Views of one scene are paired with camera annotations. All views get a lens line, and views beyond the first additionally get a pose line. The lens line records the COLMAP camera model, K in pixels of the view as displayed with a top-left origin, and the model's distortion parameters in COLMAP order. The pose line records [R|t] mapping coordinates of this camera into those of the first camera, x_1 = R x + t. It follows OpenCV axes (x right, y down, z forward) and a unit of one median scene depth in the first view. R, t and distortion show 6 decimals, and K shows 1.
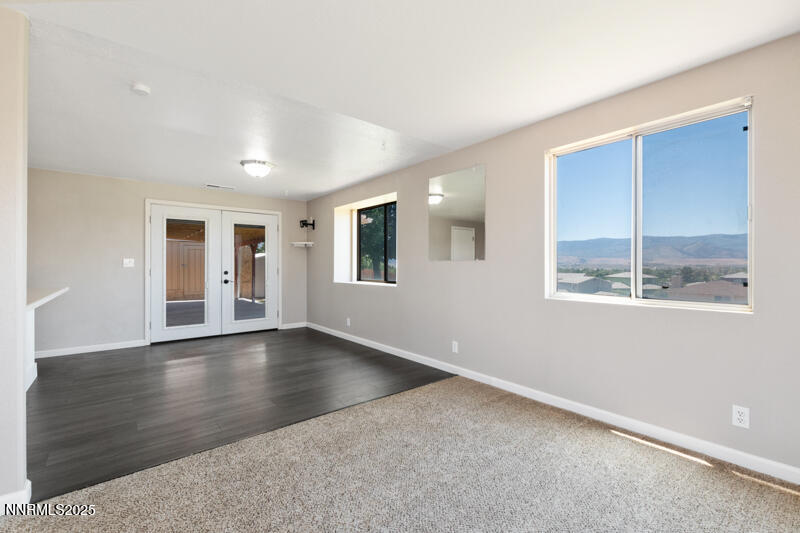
lens RADIAL K [[348.1, 0, 401.1], [0, 348.1, 264.8], [0, 0, 1]] dist [0.003246, 0.000092]
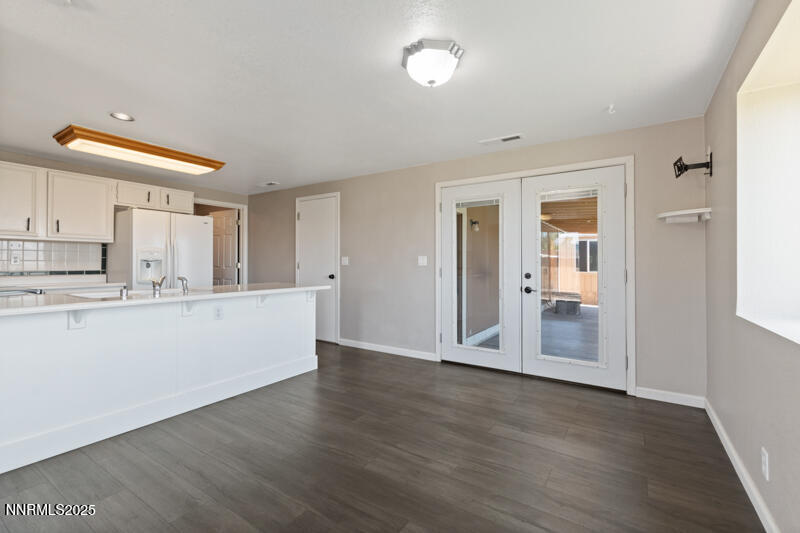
lens RADIAL K [[352.3, 0, 401.2], [0, 352.3, 259.1], [0, 0, 1]] dist [0.000871, 0.000044]
pose [[0.308130, -0.012105, -0.951267, 0.033103], [-0.002360, 0.999906, -0.013489, 0.002237], [0.951341, 0.006401, 0.308073, 0.663194]]
